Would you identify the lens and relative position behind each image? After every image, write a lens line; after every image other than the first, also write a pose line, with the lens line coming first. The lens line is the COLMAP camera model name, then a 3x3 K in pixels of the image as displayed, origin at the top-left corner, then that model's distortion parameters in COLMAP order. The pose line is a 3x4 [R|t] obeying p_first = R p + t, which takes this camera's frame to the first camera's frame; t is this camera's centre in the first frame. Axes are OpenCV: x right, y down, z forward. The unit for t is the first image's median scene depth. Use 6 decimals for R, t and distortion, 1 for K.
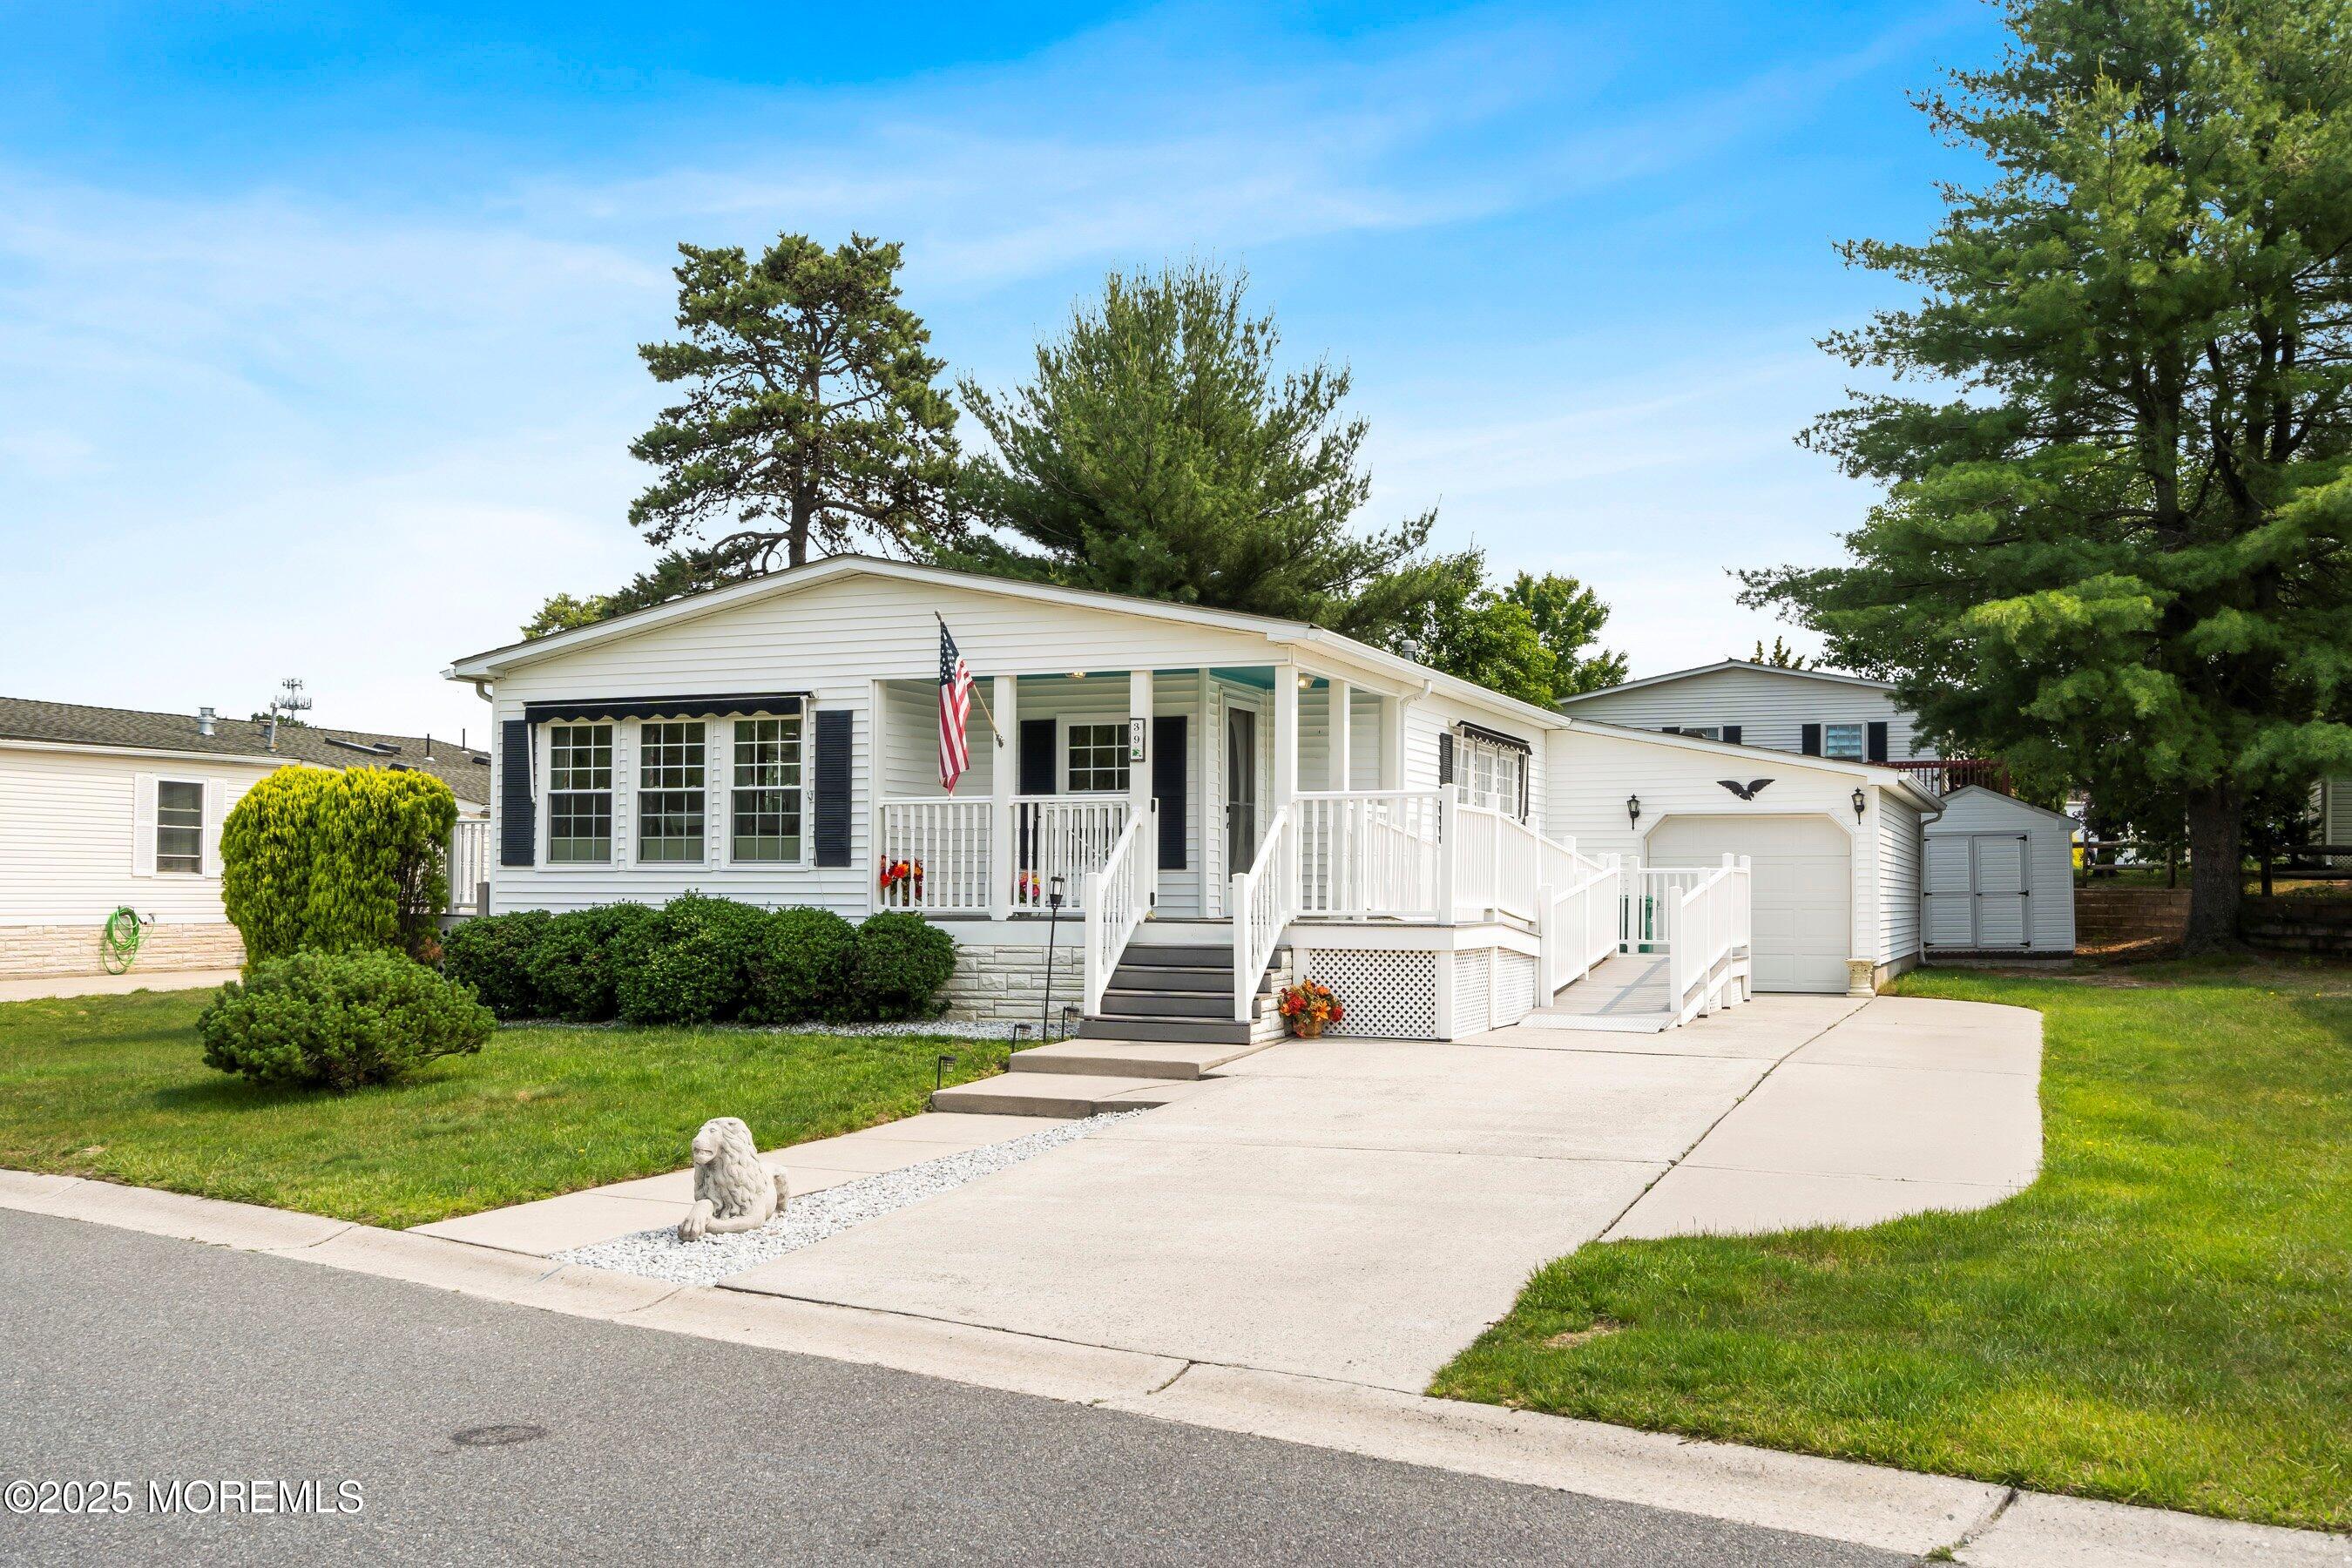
lens RADIAL K [[2095.3, 0, 1179.4], [0, 2095.3, 884.7], [0, 0, 1]] dist [0.002760, 0.001655]
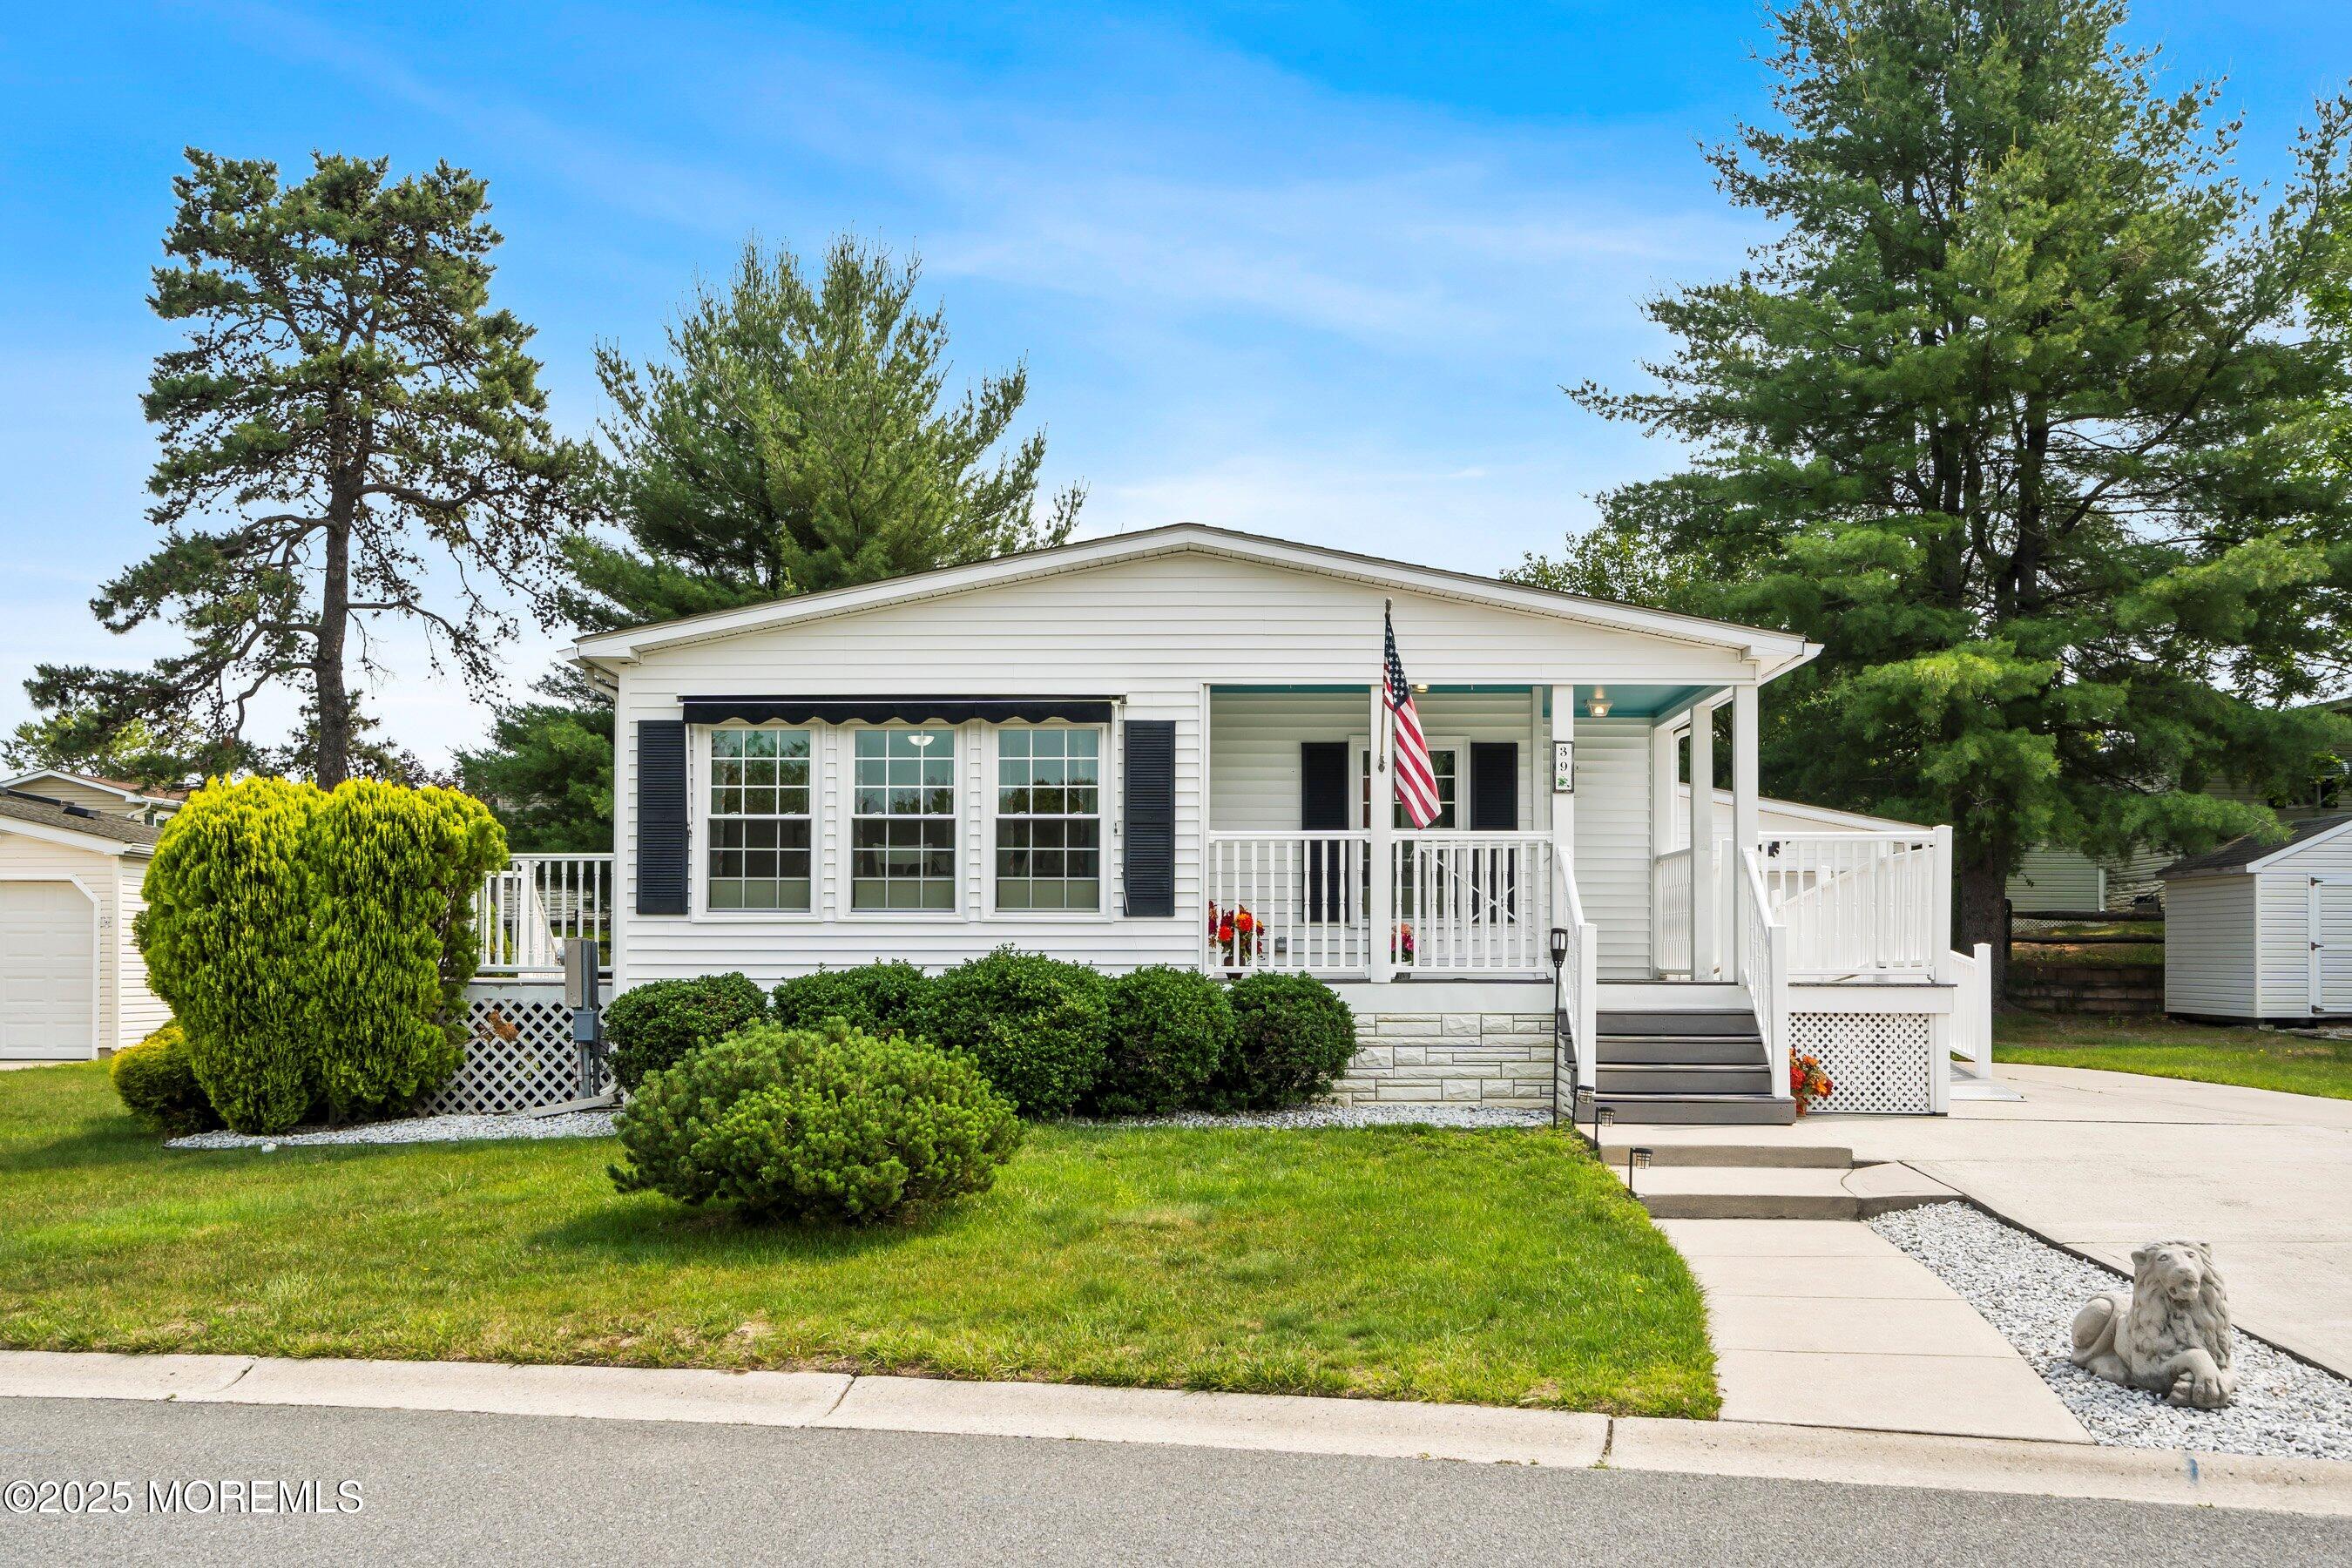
lens RADIAL K [[2206.0, 0, 1173.6], [0, 2206.0, 951.5], [0, 0, 1]] dist [-0.013801, 0.009803]
pose [[0.937570, -0.000188, 0.347796, -0.420347], [0.001044, 0.999997, -0.002275, 0.006141], [-0.347795, 0.002496, 0.937567, 0.199983]]
